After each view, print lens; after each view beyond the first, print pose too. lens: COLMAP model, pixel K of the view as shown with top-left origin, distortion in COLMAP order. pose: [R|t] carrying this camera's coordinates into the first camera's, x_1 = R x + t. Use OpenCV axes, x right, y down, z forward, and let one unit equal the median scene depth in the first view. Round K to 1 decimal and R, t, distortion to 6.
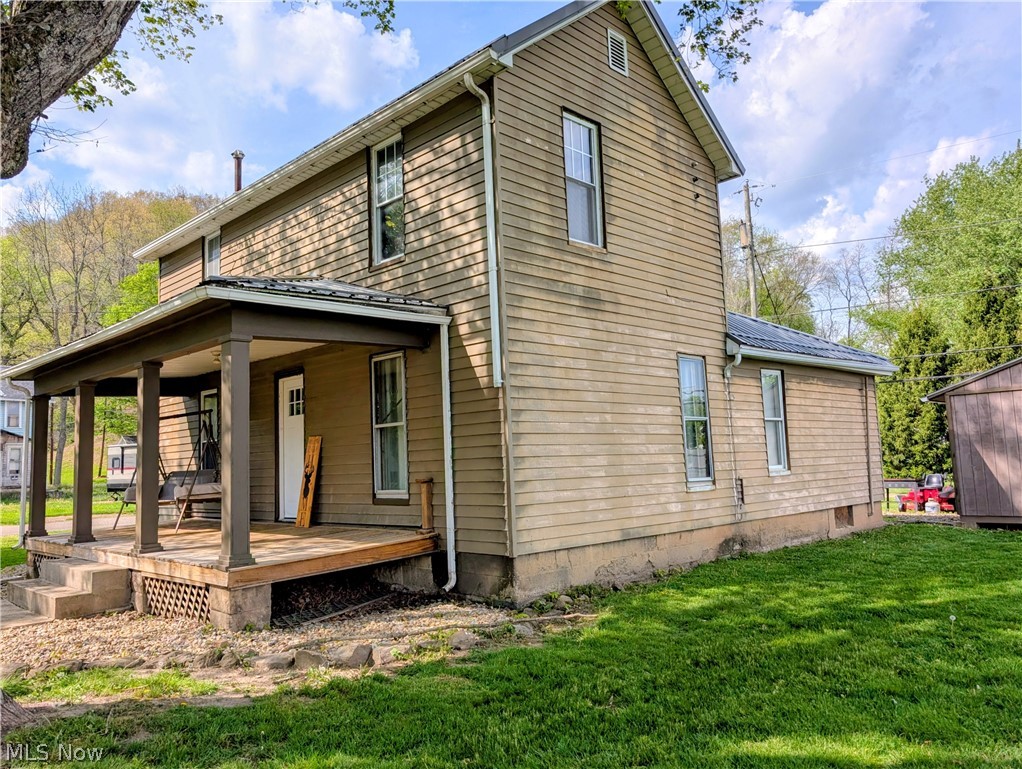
lens RADIAL K [[774.9, 0, 507.5], [0, 774.9, 381.3], [0, 0, 1]] dist [0.026750, -0.001826]
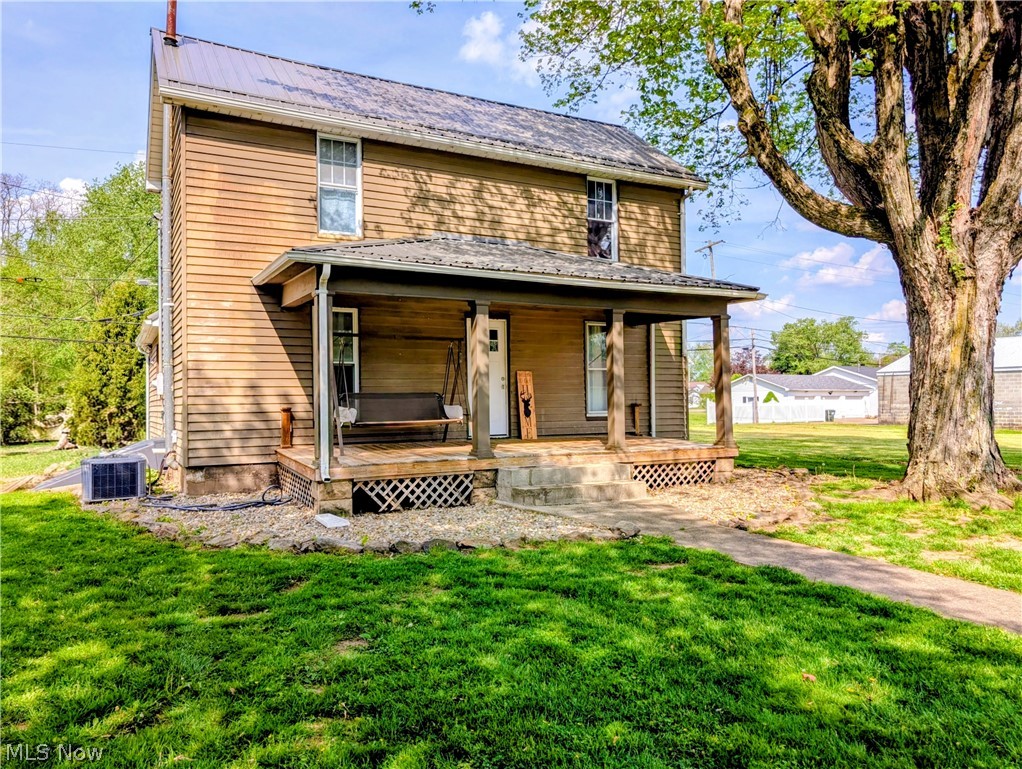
lens RADIAL K [[728.1, 0, 516.7], [0, 728.1, 384.0], [0, 0, 1]] dist [0.026024, 0.003075]
pose [[0.293623, 0.058451, 0.954133, -1.327381], [-0.102050, 0.994341, -0.029510, 0.122313], [-0.950459, -0.088705, 0.297926, 0.610290]]
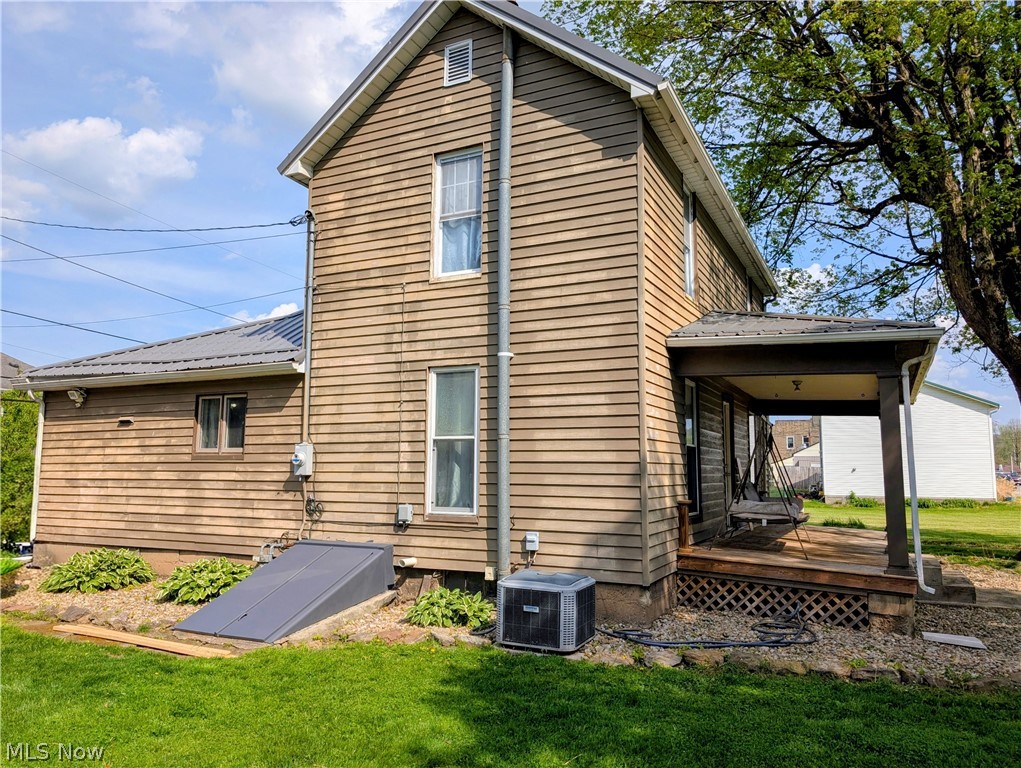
lens RADIAL K [[727.4, 0, 516.1], [0, 727.4, 383.5], [0, 0, 1]] dist [0.026024, 0.003075]
pose [[-0.320797, 0.147969, 0.935518, -1.175840], [-0.093815, 0.977900, -0.186842, 0.196486], [-0.942490, -0.147704, -0.299826, 1.609979]]
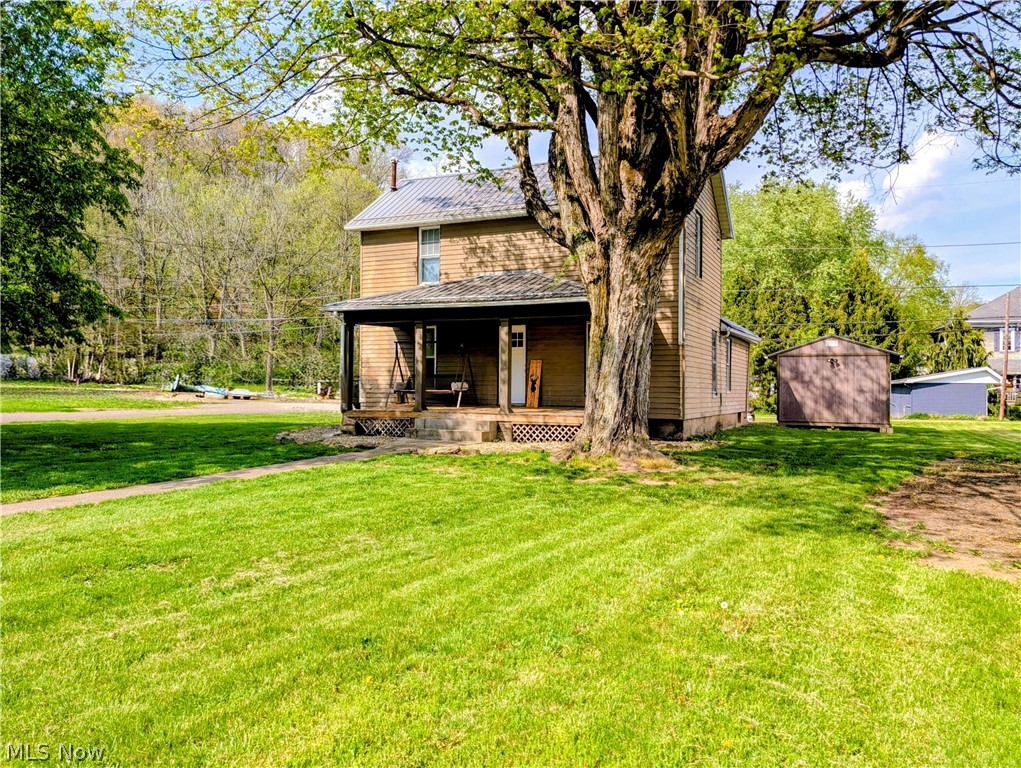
lens RADIAL K [[727.4, 0, 516.1], [0, 727.4, 383.5], [0, 0, 1]] dist [0.026024, 0.003075]
pose [[0.942473, 0.050782, 0.330402, -0.813992], [-0.082021, 0.993309, 0.081296, -0.009177], [-0.324063, -0.103720, 0.940332, -0.584362]]
